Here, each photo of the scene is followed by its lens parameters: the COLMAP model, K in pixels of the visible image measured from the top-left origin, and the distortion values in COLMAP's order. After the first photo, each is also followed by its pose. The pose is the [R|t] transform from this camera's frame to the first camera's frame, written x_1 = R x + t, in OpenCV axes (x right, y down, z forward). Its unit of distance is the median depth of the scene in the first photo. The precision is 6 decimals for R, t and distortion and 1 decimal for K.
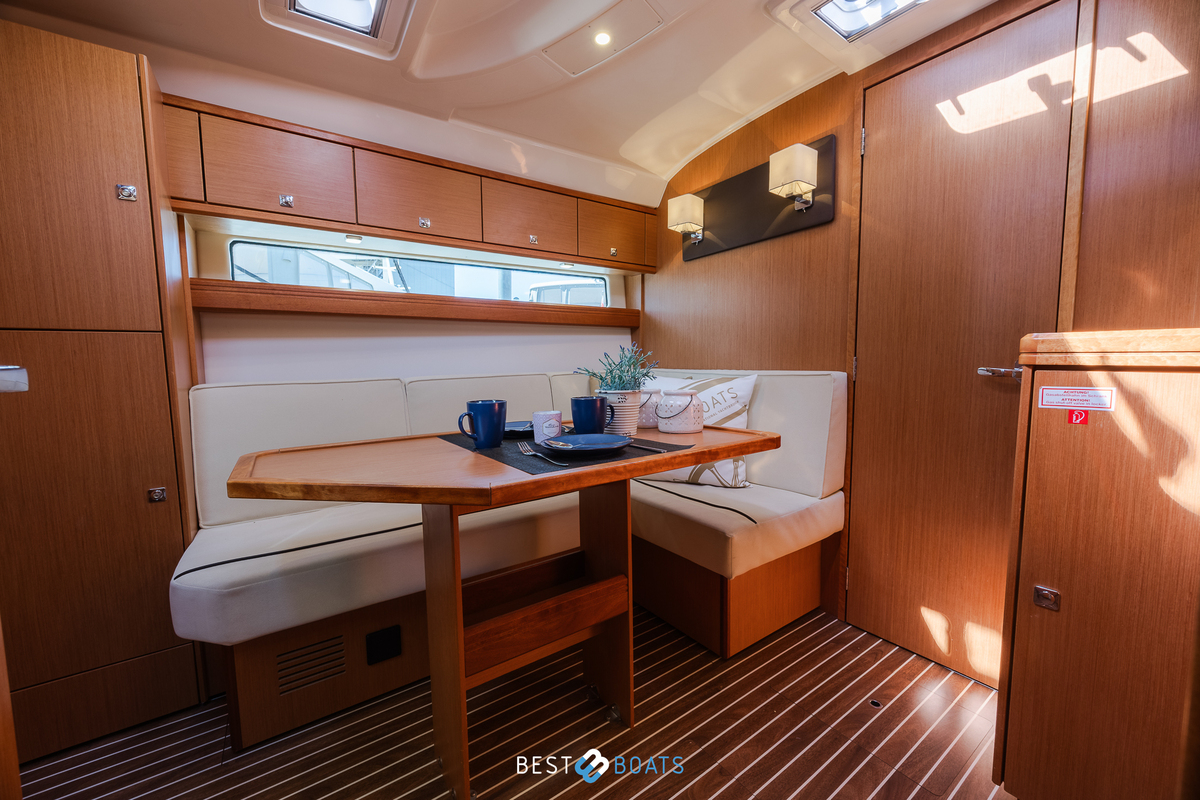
lens RADIAL K [[459.1, 0, 591.4], [0, 459.1, 402.2], [0, 0, 1]] dist [-0.001572, 0.000259]
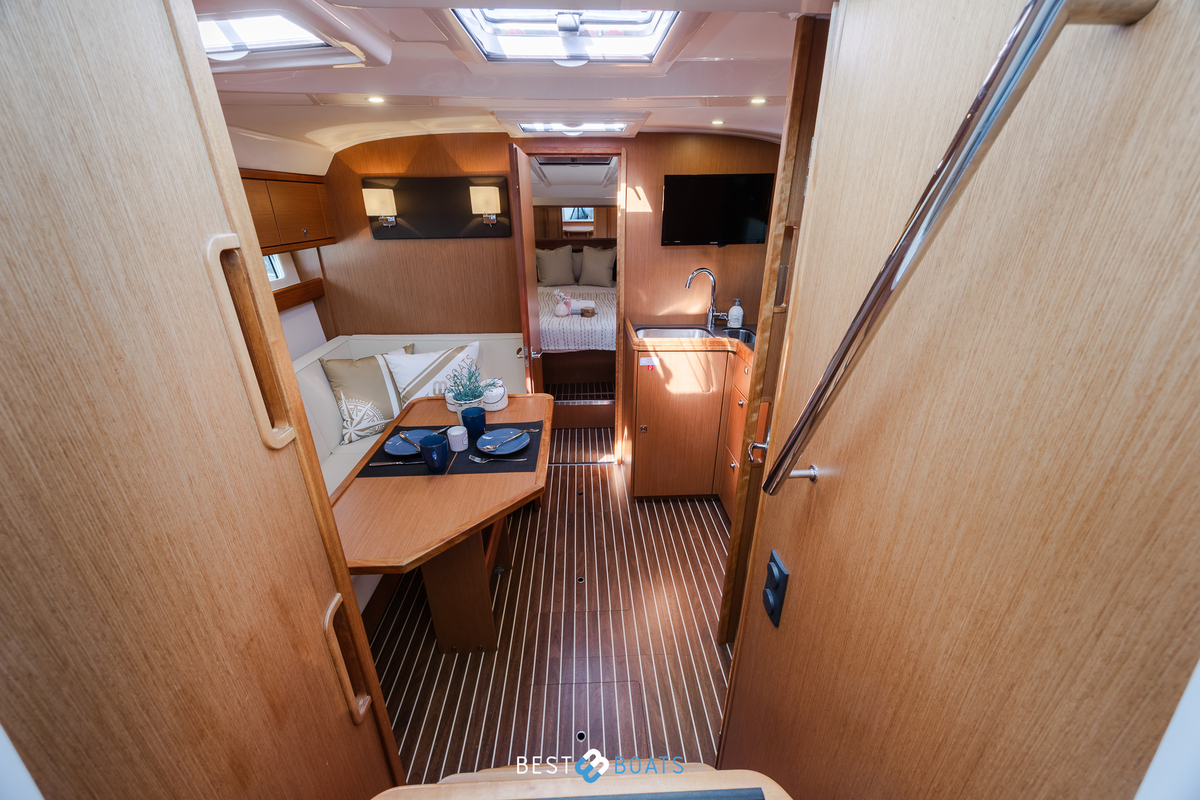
lens RADIAL K [[459.1, 0, 602.9], [0, 459.1, 399.3], [0, 0, 1]] dist [-0.001572, 0.000259]
pose [[0.513941, -0.326634, 0.793205, -0.702674], [0.065126, 0.936858, 0.343592, -0.388572], [-0.855350, -0.124928, 0.502762, -0.111436]]
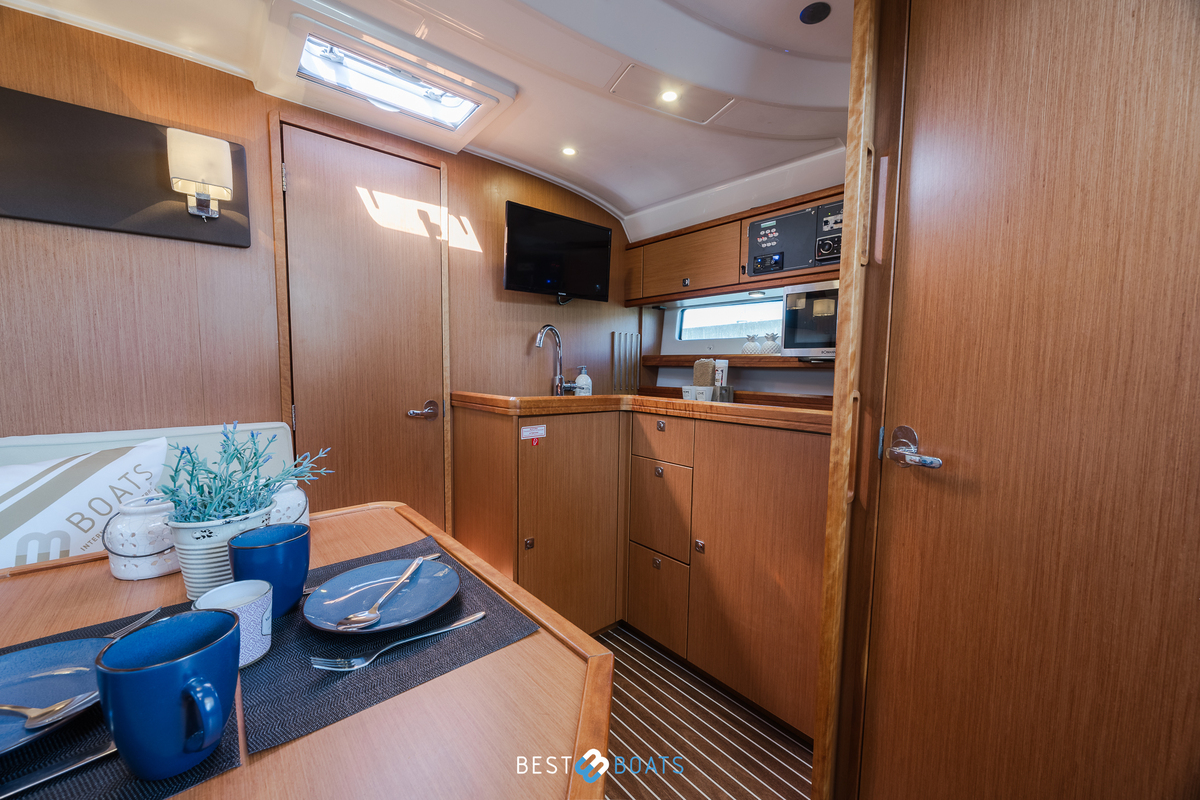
lens RADIAL K [[459.1, 0, 604.1], [0, 459.1, 400.1], [0, 0, 1]] dist [-0.001572, 0.000259]
pose [[-0.120061, -0.066021, 0.990569, -0.410804], [0.069642, 0.994768, 0.074741, -0.128171], [-0.990321, 0.077959, -0.114835, 0.455327]]
